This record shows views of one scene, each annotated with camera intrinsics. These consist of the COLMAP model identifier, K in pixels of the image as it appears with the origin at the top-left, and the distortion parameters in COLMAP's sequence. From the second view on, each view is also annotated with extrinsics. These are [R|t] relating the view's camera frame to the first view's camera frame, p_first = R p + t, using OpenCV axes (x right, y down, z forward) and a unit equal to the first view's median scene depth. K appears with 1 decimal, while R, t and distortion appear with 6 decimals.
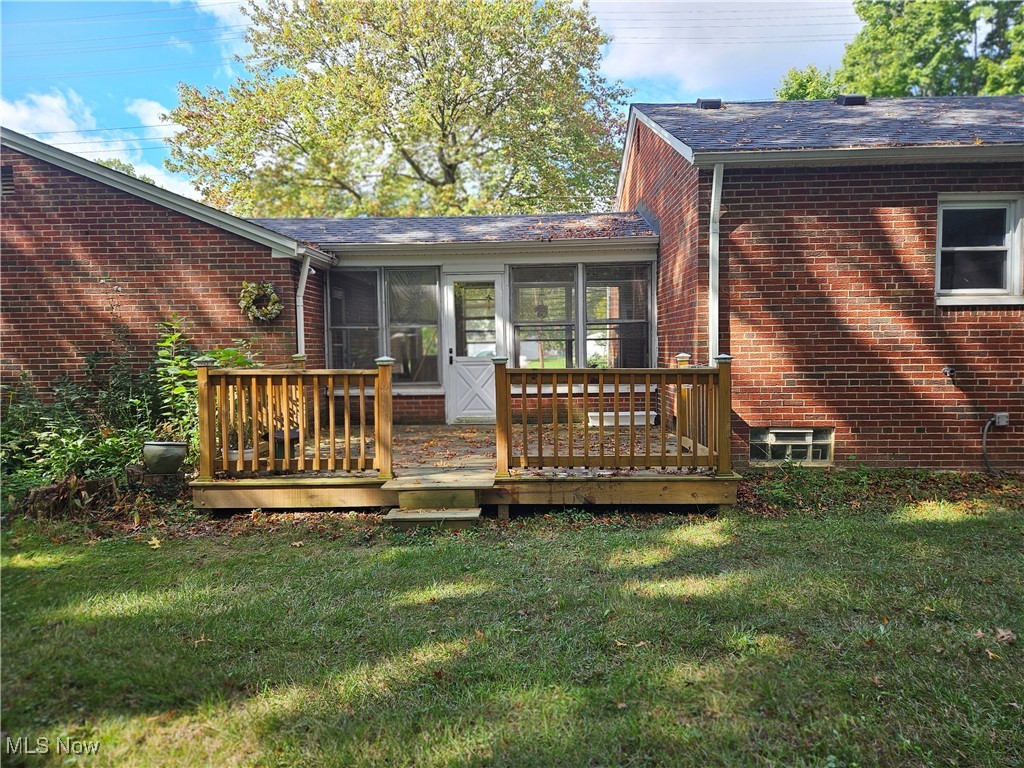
lens RADIAL K [[681.2, 0, 509.5], [0, 681.2, 379.6], [0, 0, 1]] dist [0.062957, -0.050925]
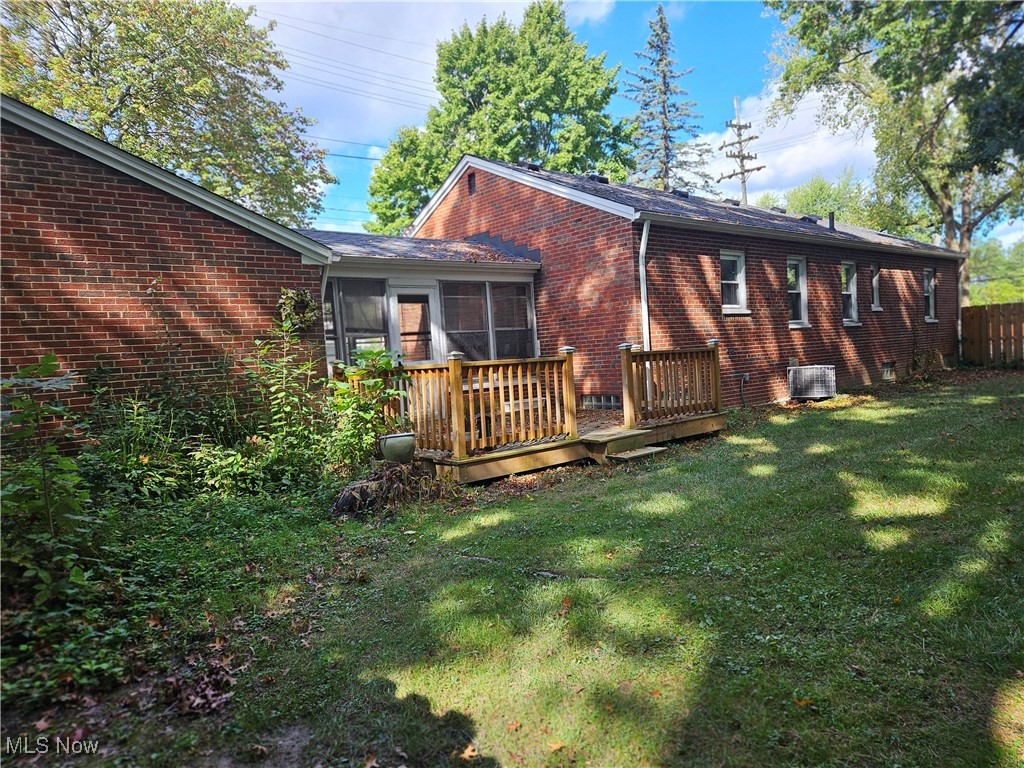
lens RADIAL K [[681.2, 0, 515.8], [0, 681.2, 394.6], [0, 0, 1]] dist [0.062957, -0.050925]
pose [[0.736606, -0.073369, 0.672330, -0.793289], [0.086540, 0.996152, 0.013892, 0.022372], [-0.670762, 0.047950, 0.740121, 0.071430]]
